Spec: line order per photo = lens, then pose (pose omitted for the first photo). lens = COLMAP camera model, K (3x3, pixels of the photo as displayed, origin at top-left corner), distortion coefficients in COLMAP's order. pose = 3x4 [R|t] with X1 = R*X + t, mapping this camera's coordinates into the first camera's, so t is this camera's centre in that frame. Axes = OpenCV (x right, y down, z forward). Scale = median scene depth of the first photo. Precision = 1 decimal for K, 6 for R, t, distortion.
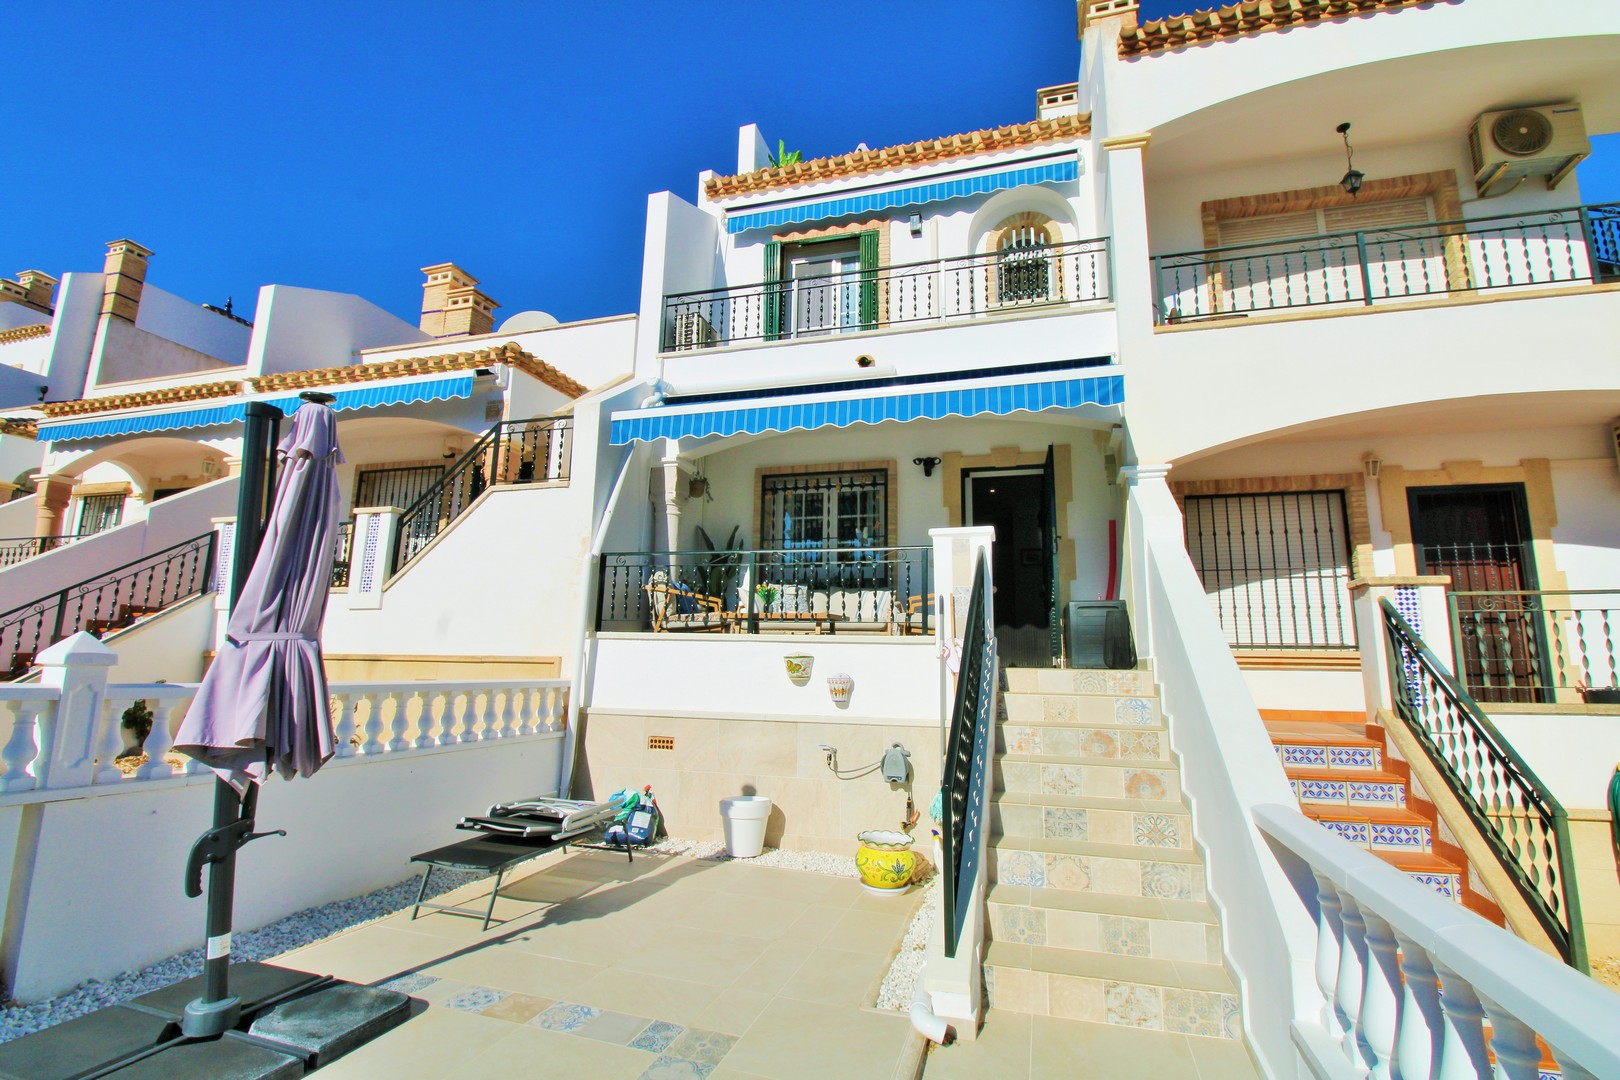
lens RADIAL K [[753.2, 0, 816.7], [0, 753.2, 540.2], [0, 0, 1]] dist [-0.004604, -0.011527]
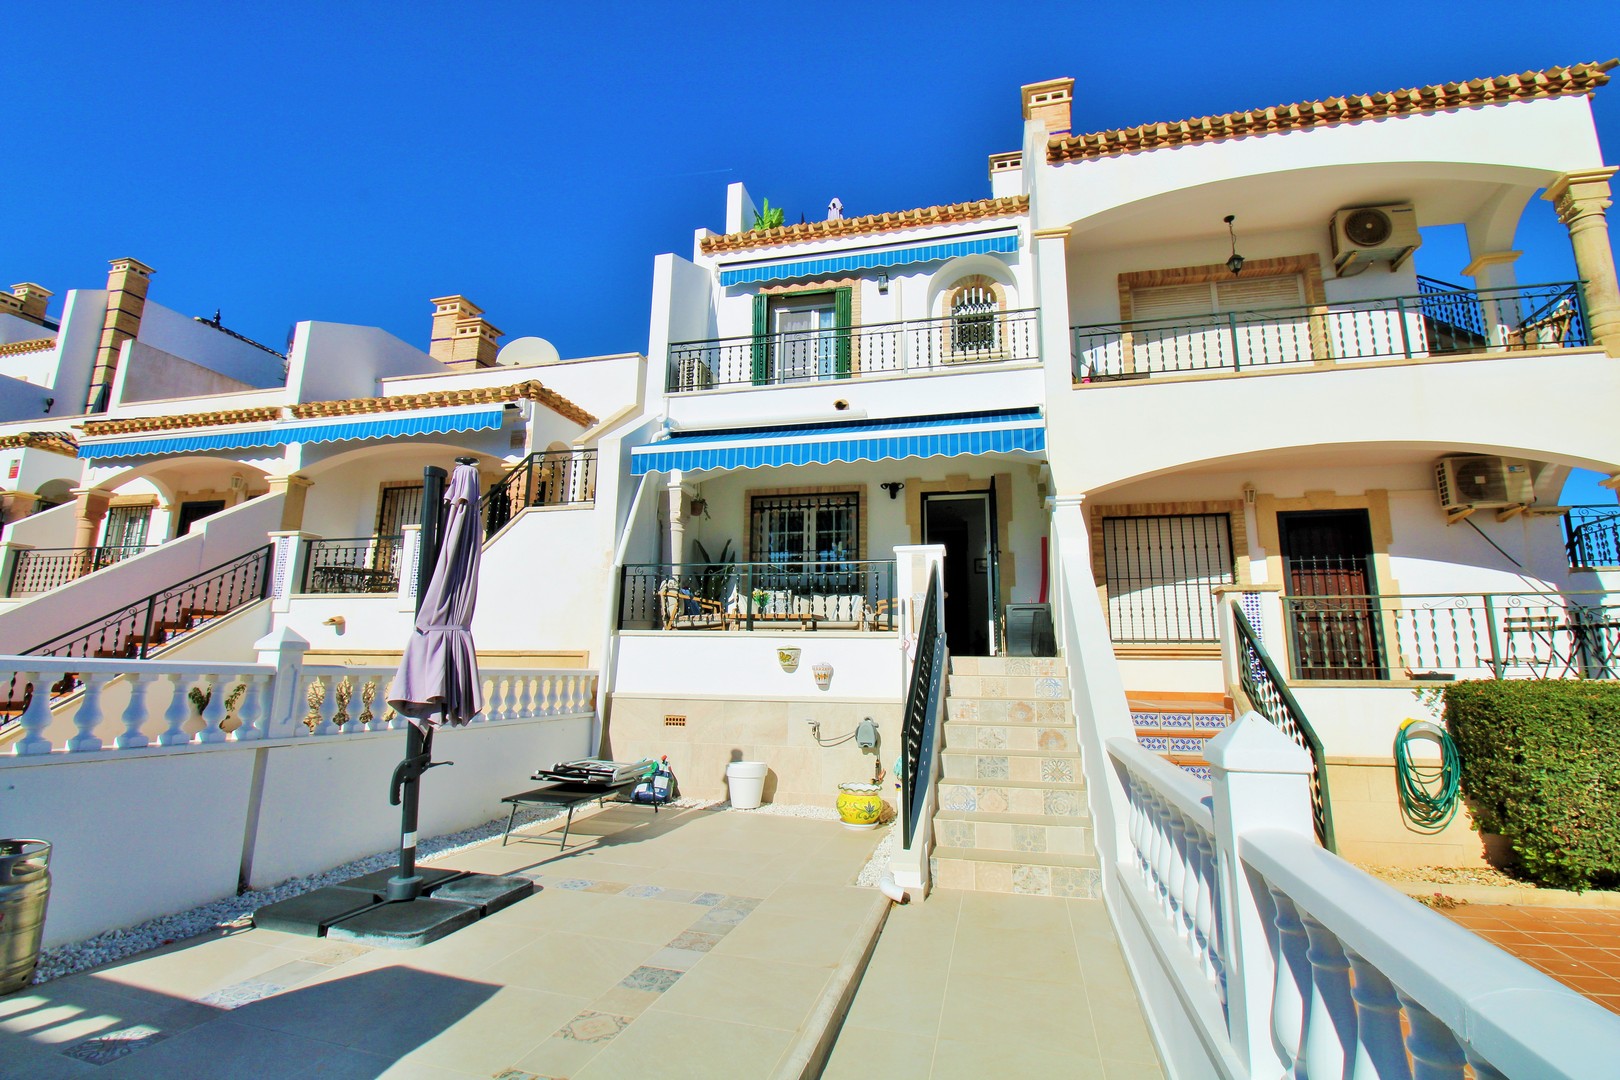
lens RADIAL K [[753.2, 0, 820.8], [0, 753.2, 532.4], [0, 0, 1]] dist [-0.004604, -0.011527]
pose [[0.998733, 0.003371, 0.050212, -0.029293], [-0.002563, 0.999866, -0.016154, -0.014778], [-0.050260, 0.016005, 0.998608, -0.209940]]
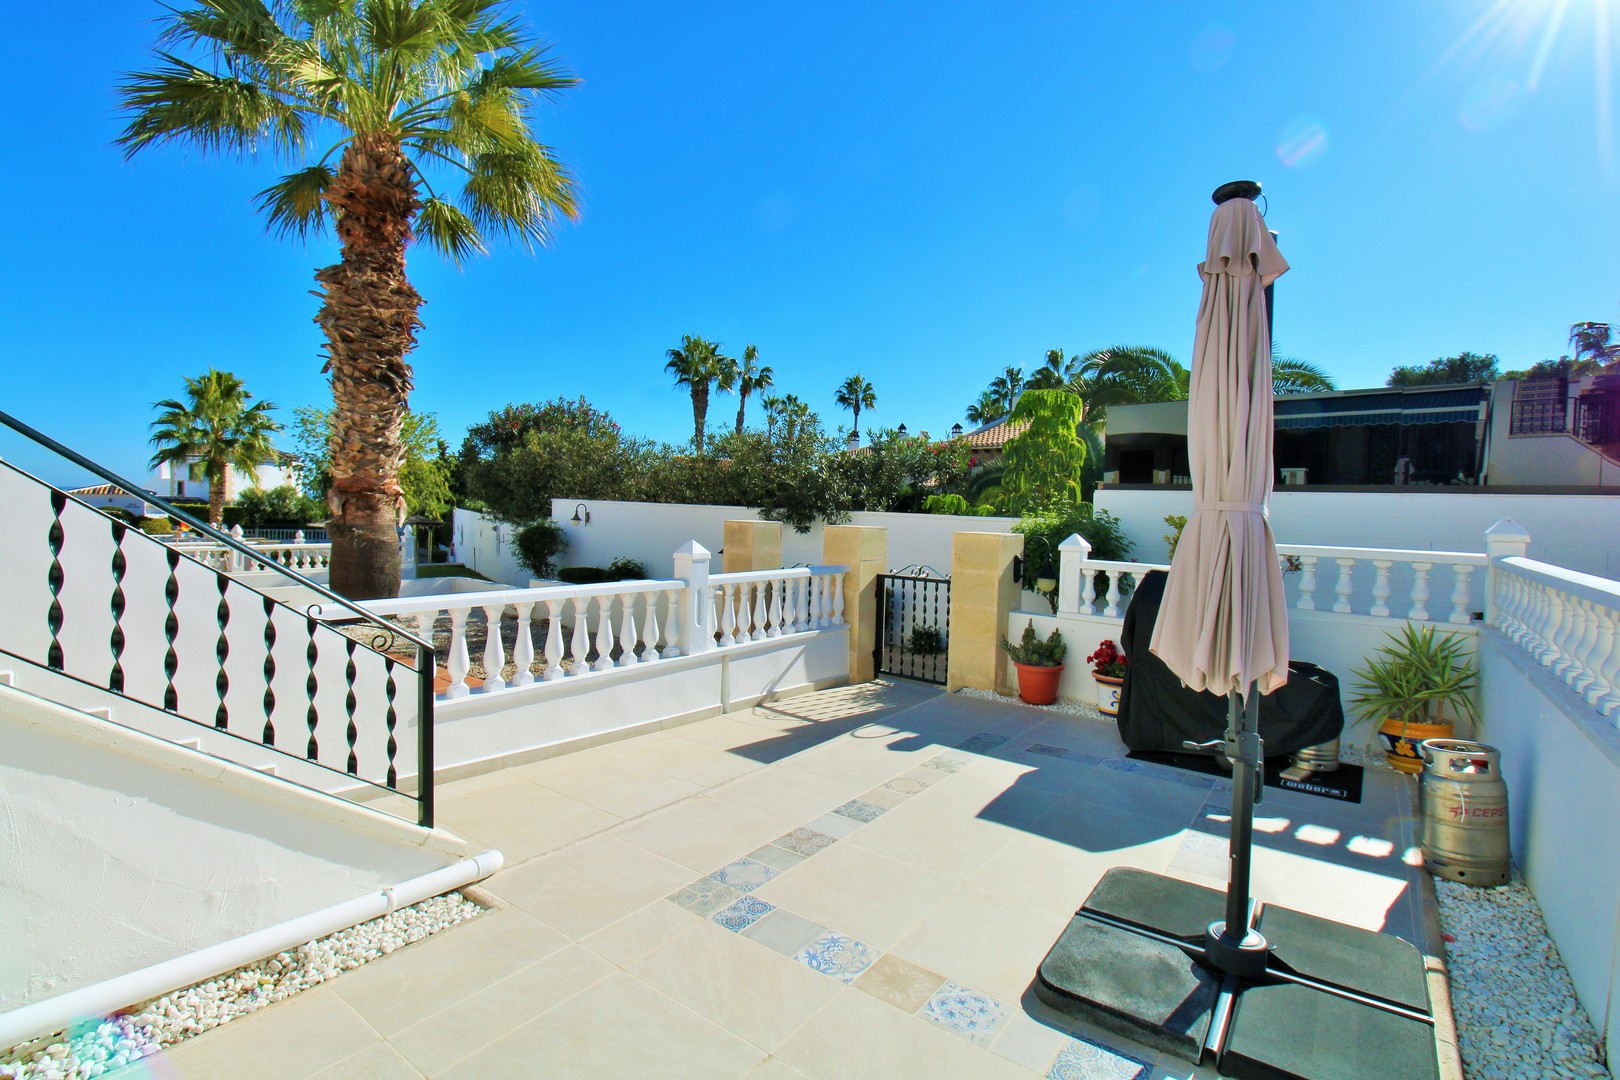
lens RADIAL K [[753.2, 0, 805.0], [0, 753.2, 527.7], [0, 0, 1]] dist [-0.004604, -0.011527]
pose [[-0.941405, -0.060794, 0.331753, -0.238906], [-0.106334, 0.986956, -0.120879, 0.124091], [-0.320077, -0.149073, -0.935590, 0.811459]]
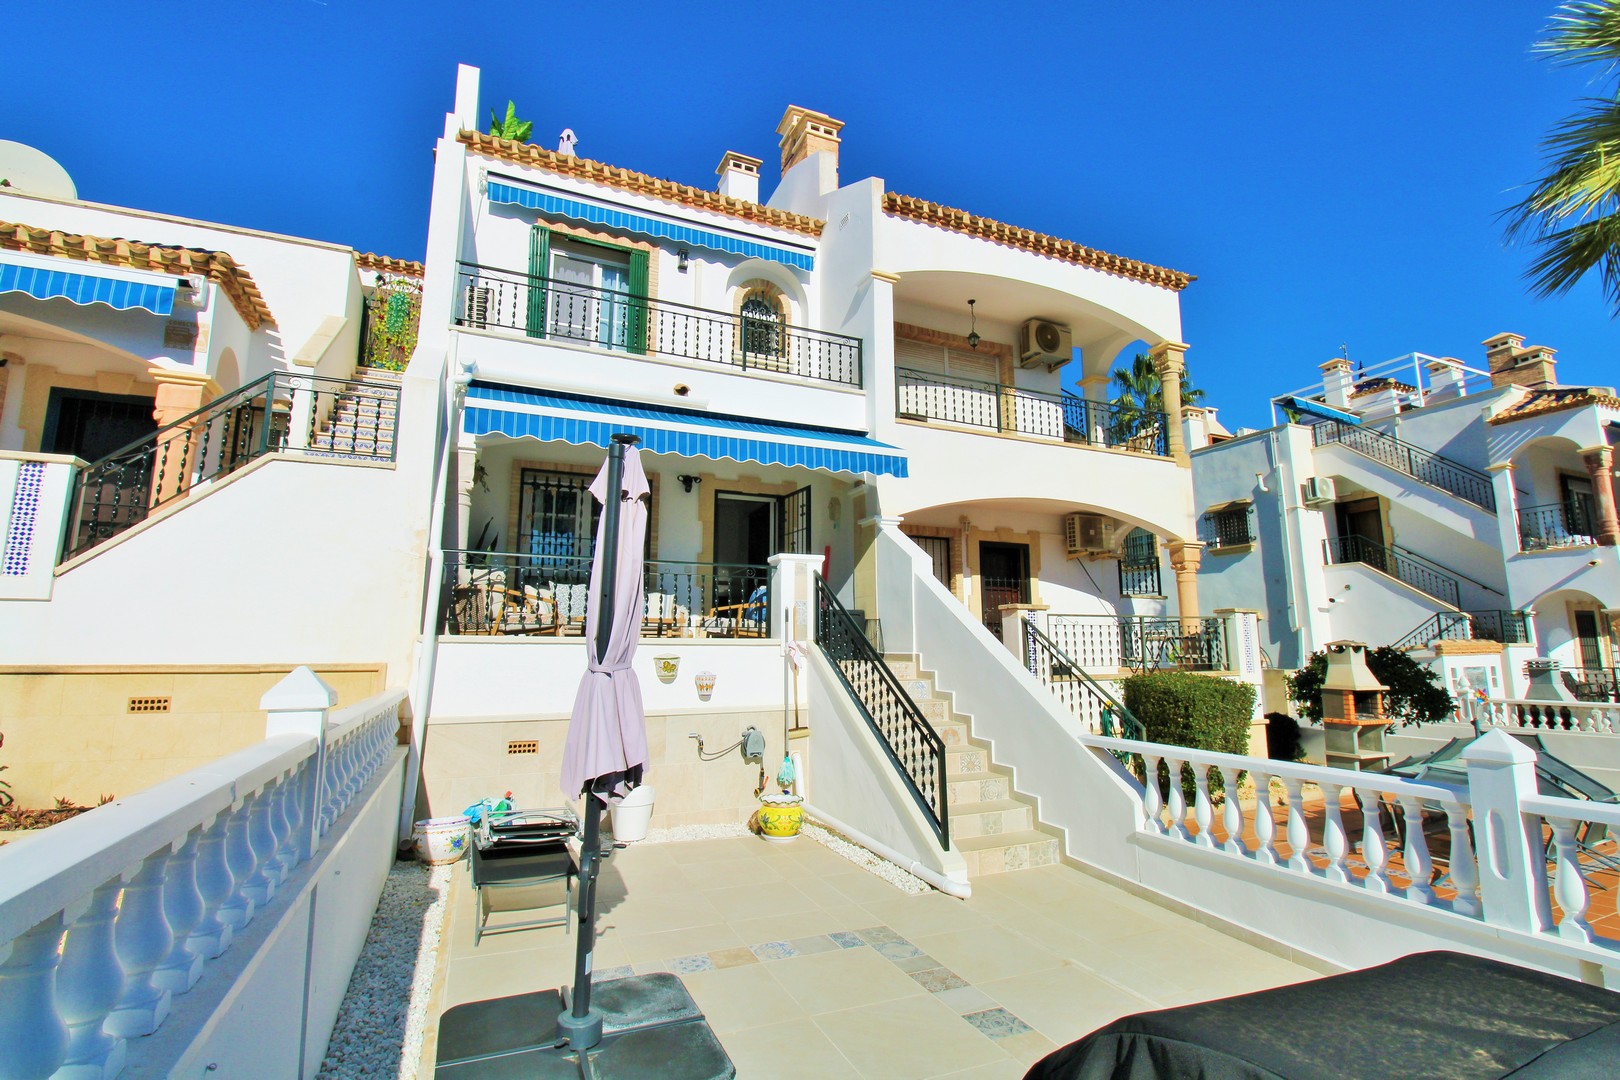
lens RADIAL K [[753.2, 0, 839.7], [0, 753.2, 540.9], [0, 0, 1]] dist [-0.004604, -0.011527]
pose [[0.743356, 0.077117, 0.664436, -0.514699], [-0.095750, 0.995370, -0.008404, -0.029812], [-0.662008, -0.057372, 0.747298, -0.001385]]
